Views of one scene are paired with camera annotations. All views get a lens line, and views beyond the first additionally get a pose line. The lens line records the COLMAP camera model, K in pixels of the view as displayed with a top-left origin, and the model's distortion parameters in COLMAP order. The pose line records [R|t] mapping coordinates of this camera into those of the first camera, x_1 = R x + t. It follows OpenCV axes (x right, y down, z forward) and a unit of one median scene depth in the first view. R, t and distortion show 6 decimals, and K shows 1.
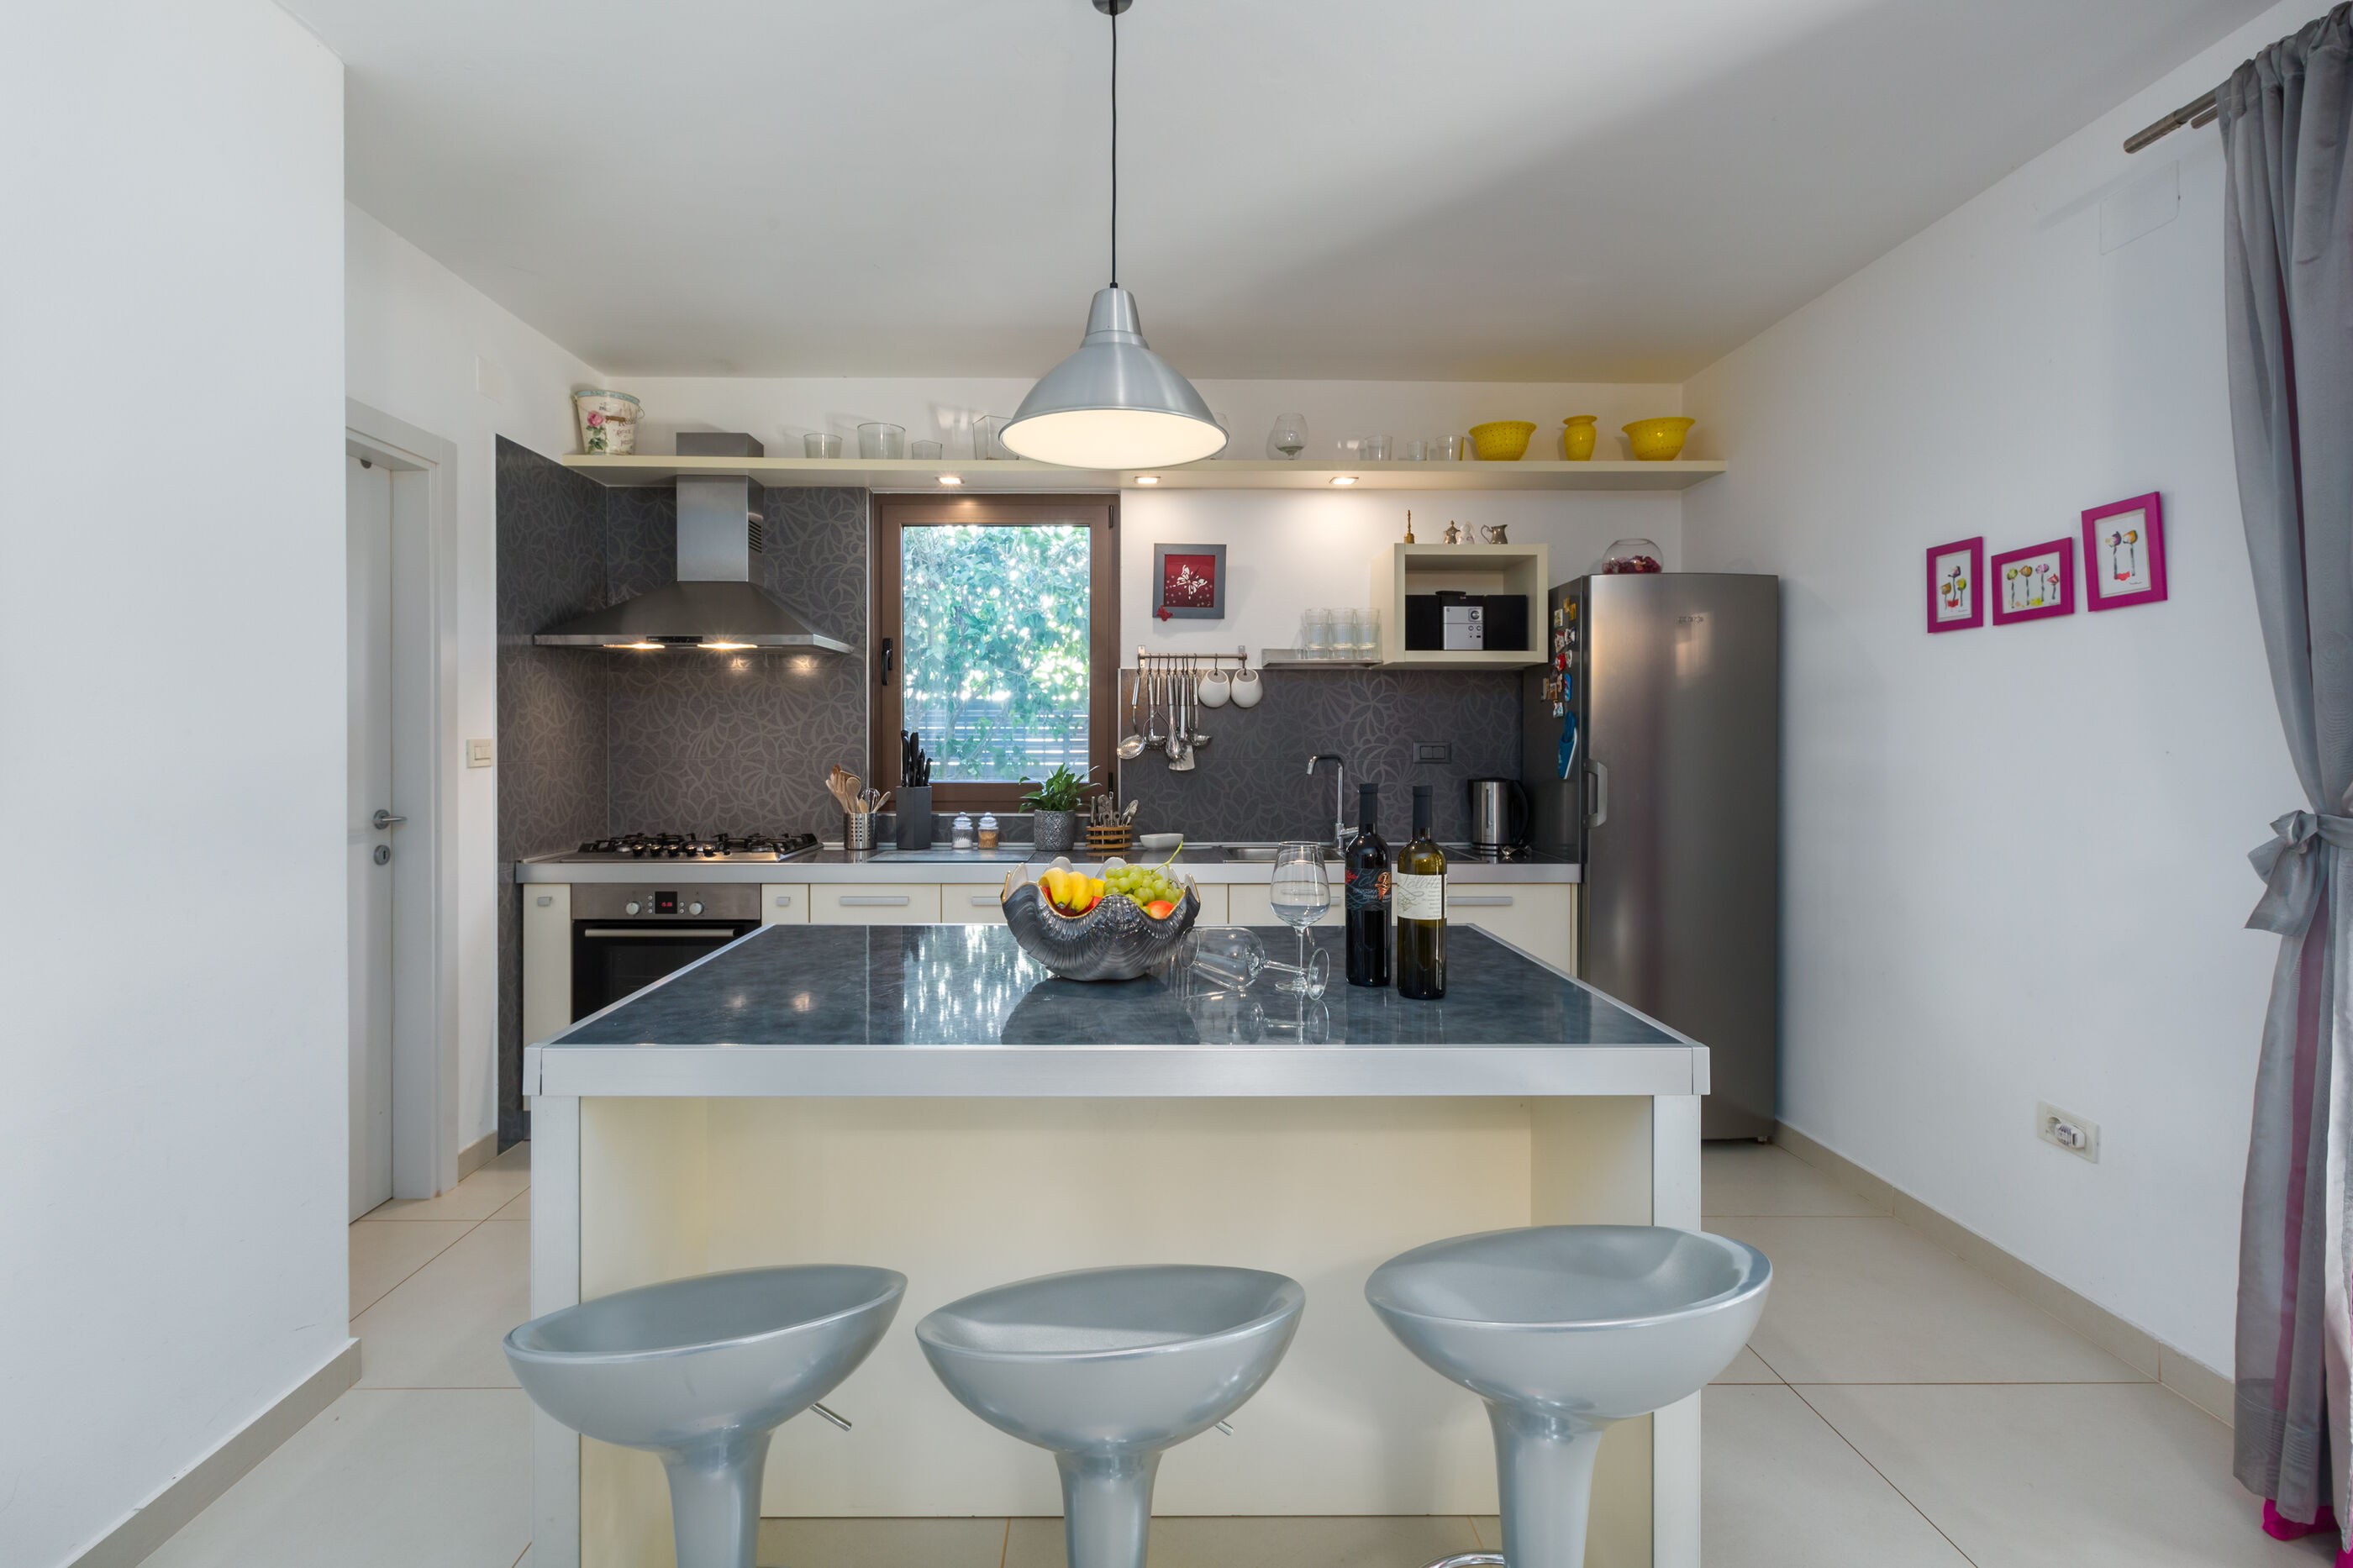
lens RADIAL K [[1100.1, 0, 1136.8], [0, 1100.1, 751.3], [0, 0, 1]] dist [-0.002357, -0.000876]
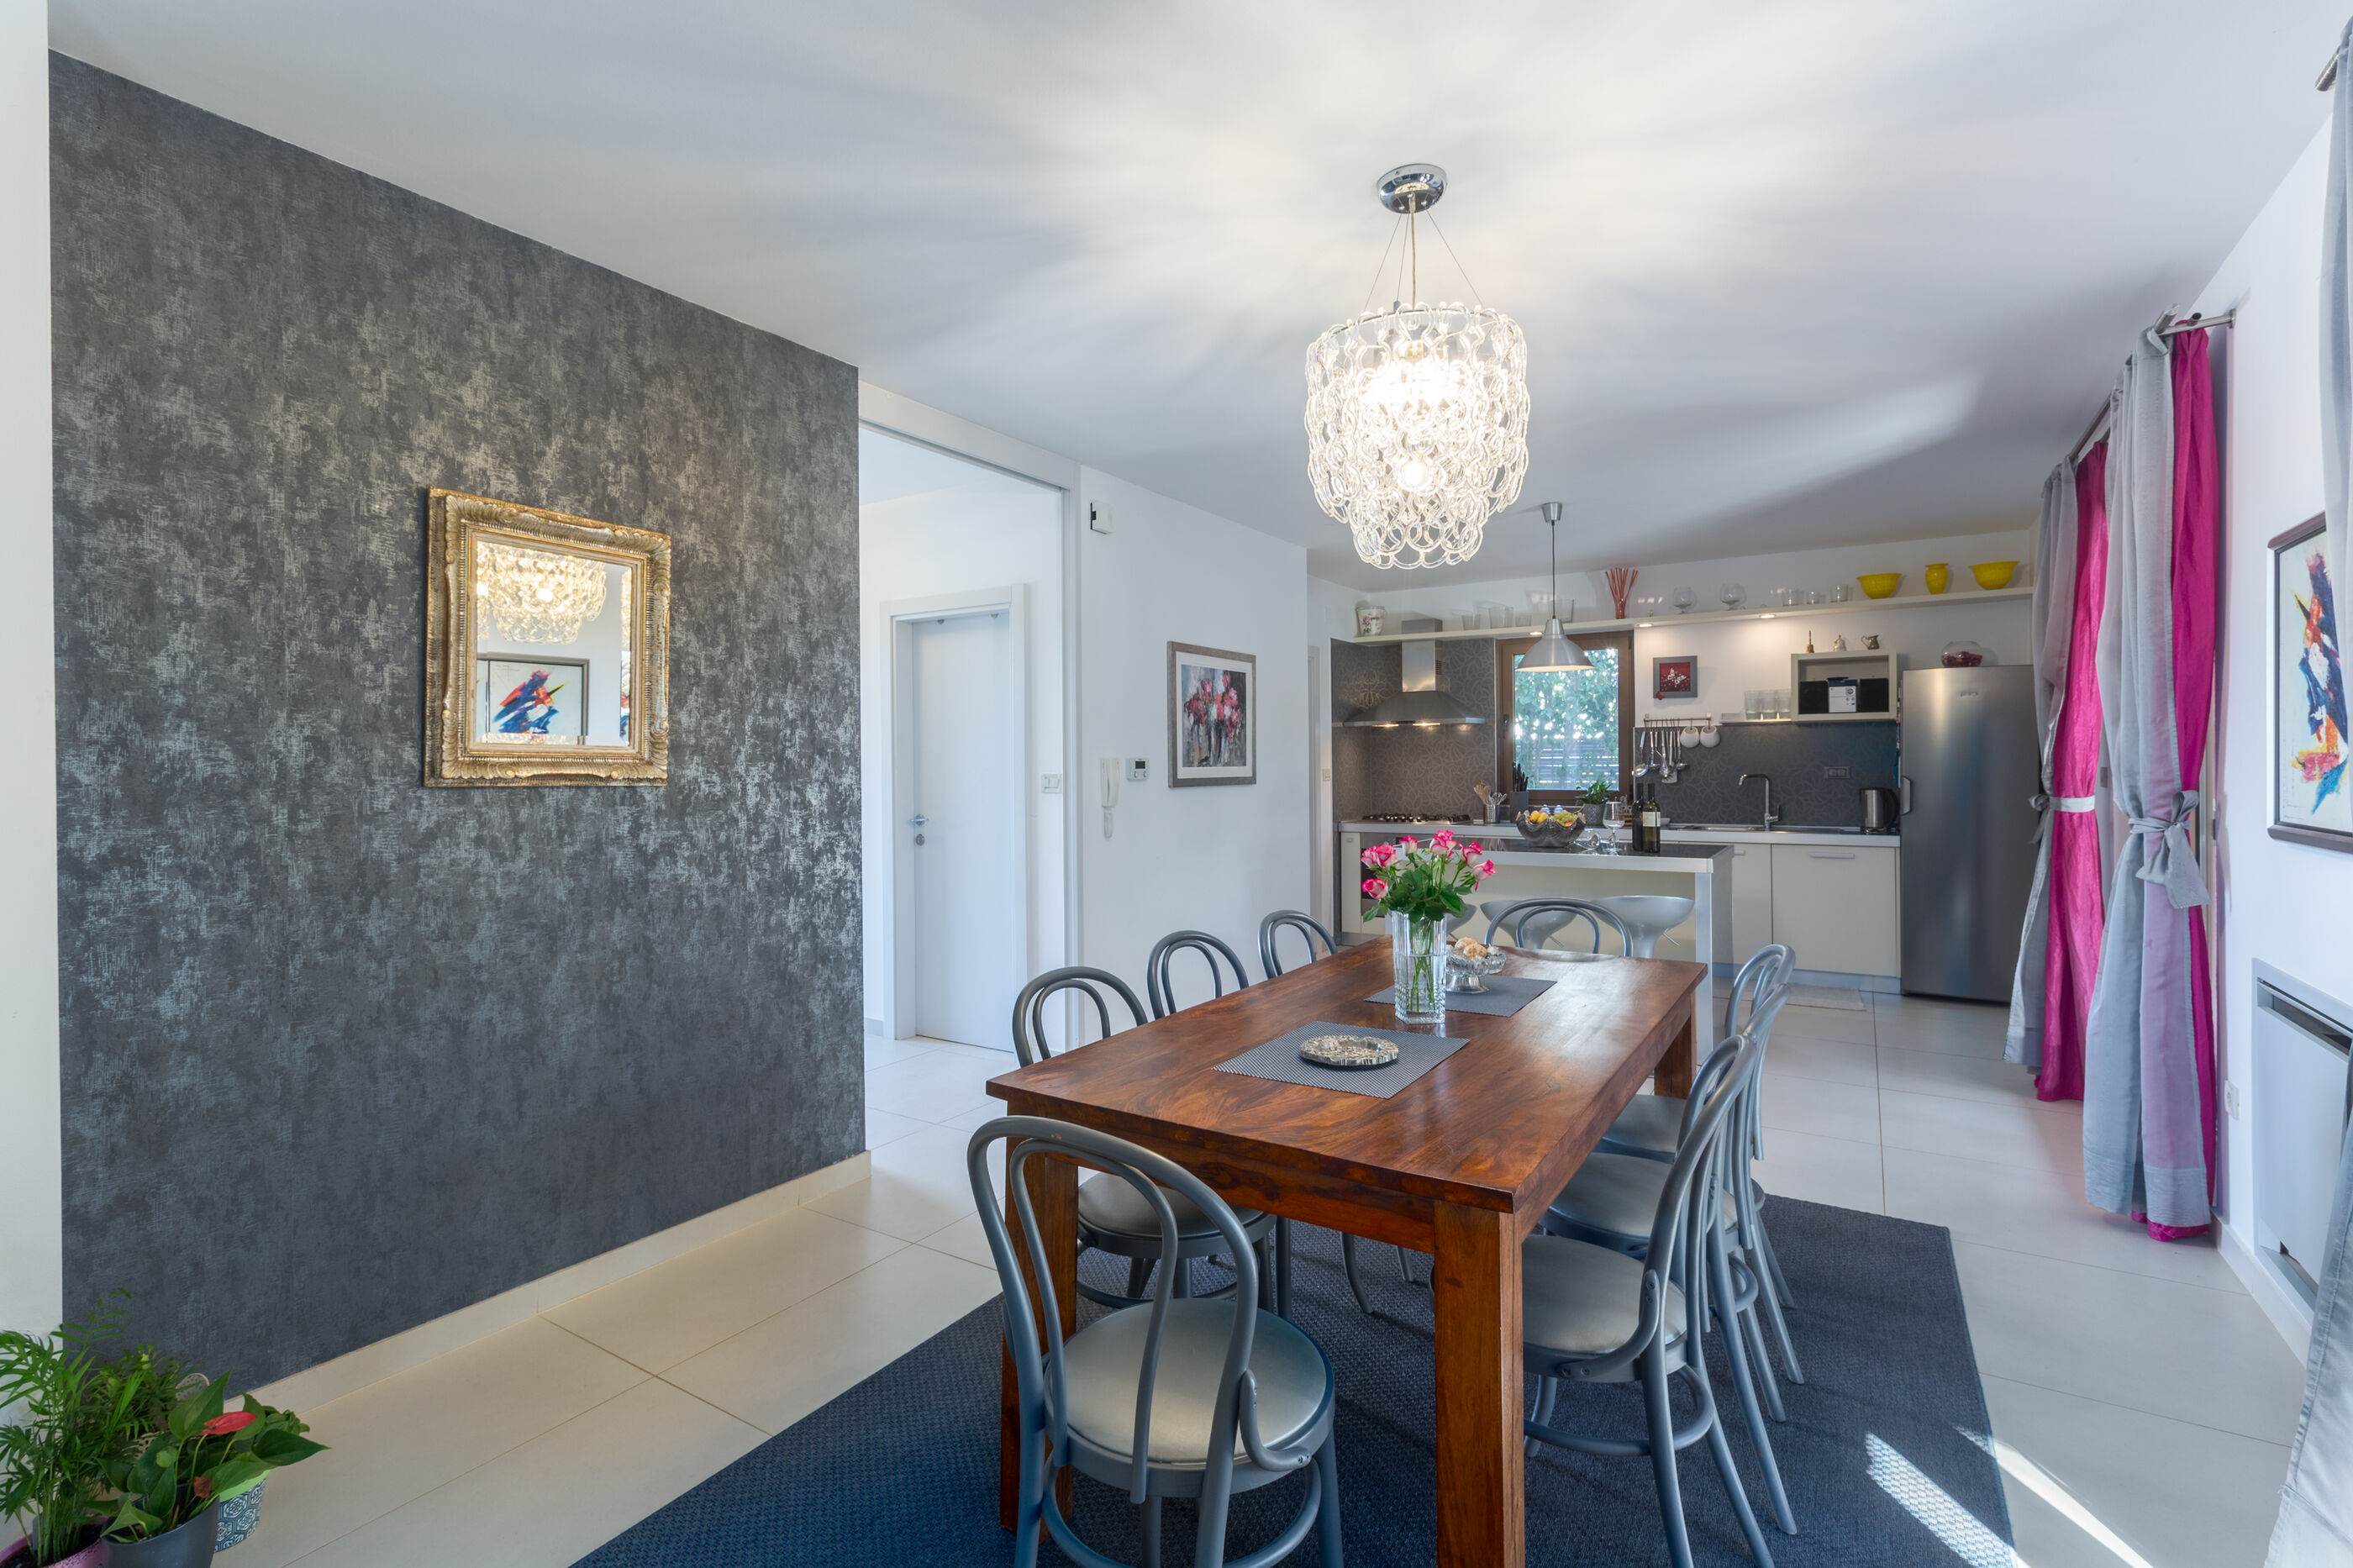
lens RADIAL K [[1052.5, 0, 1171.7], [0, 1052.5, 764.1], [0, 0, 1]] dist [-0.001478, 0.000338]
pose [[0.834358, -0.008478, -0.551158, 0.323892], [0.003530, 0.999943, -0.010038, 0.000703], [0.551212, 0.006430, 0.834340, -0.927126]]
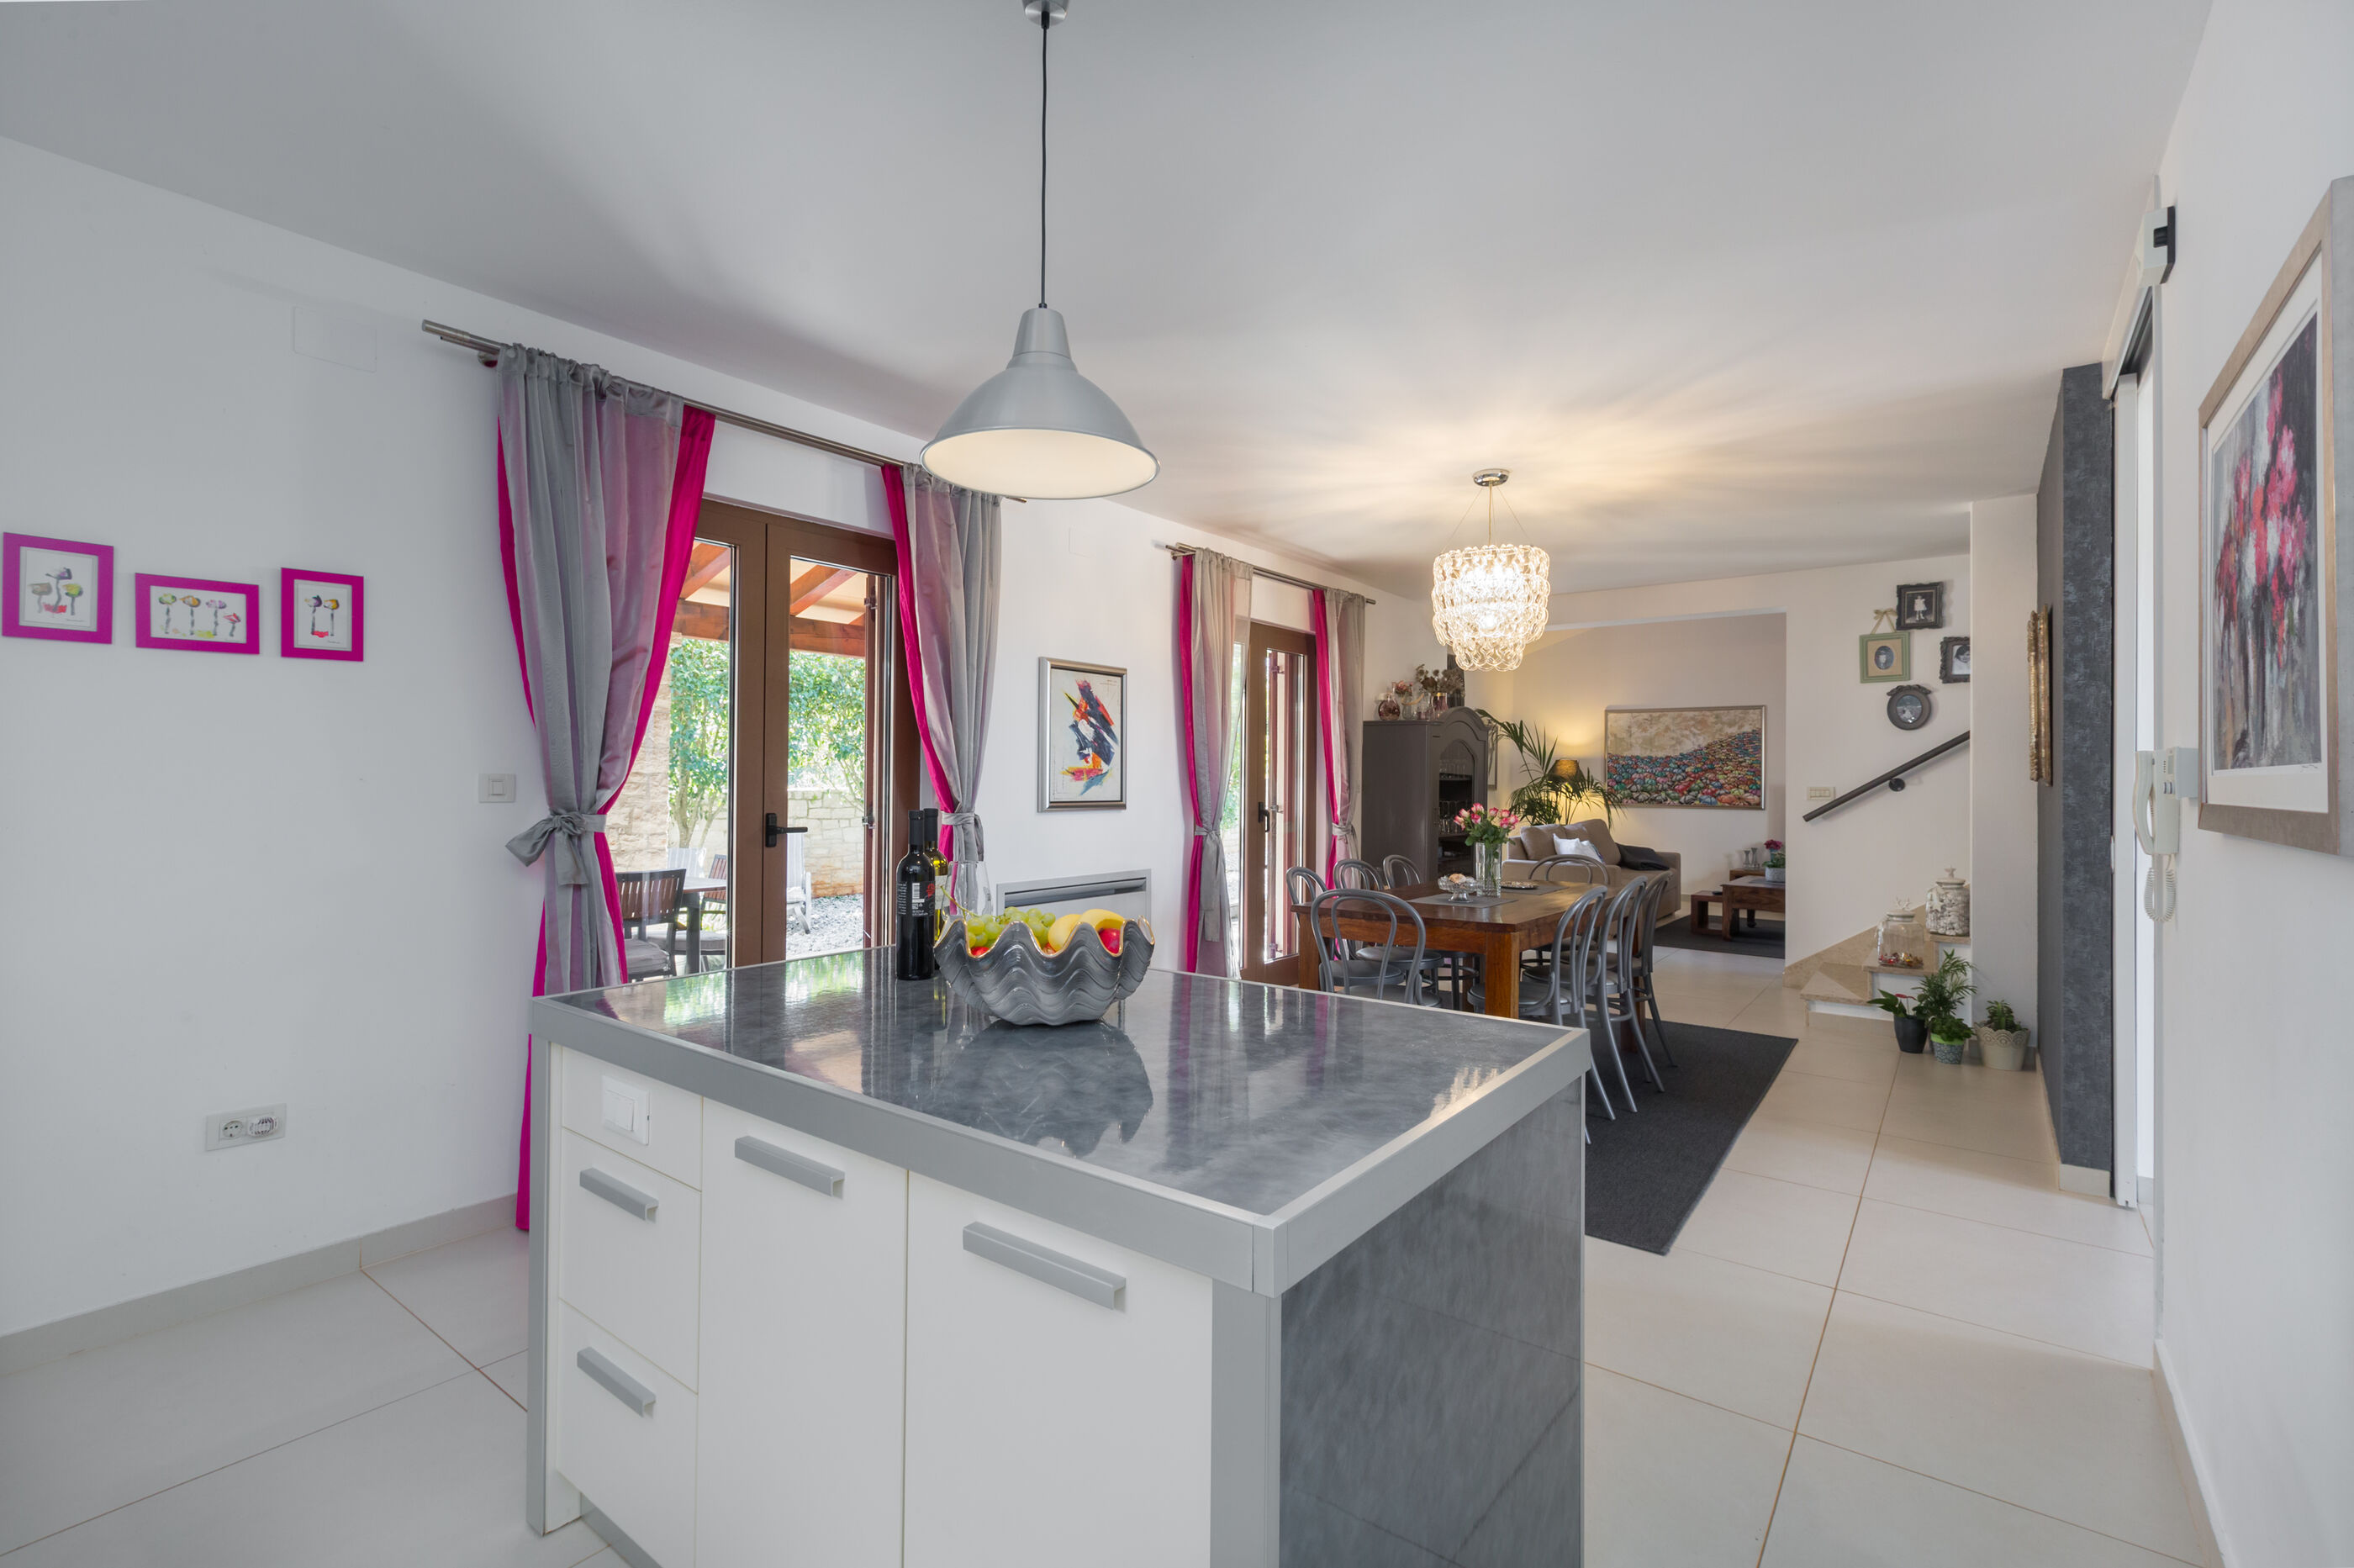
lens RADIAL K [[1086.1, 0, 1114.4], [0, 1086.1, 771.9], [0, 0, 1]] dist [0.000096, 0.000024]
pose [[-0.777334, -0.003270, 0.629080, -0.310707], [-0.001929, 0.999994, 0.002814, -0.007740], [-0.629085, 0.000974, -0.777336, 0.810759]]
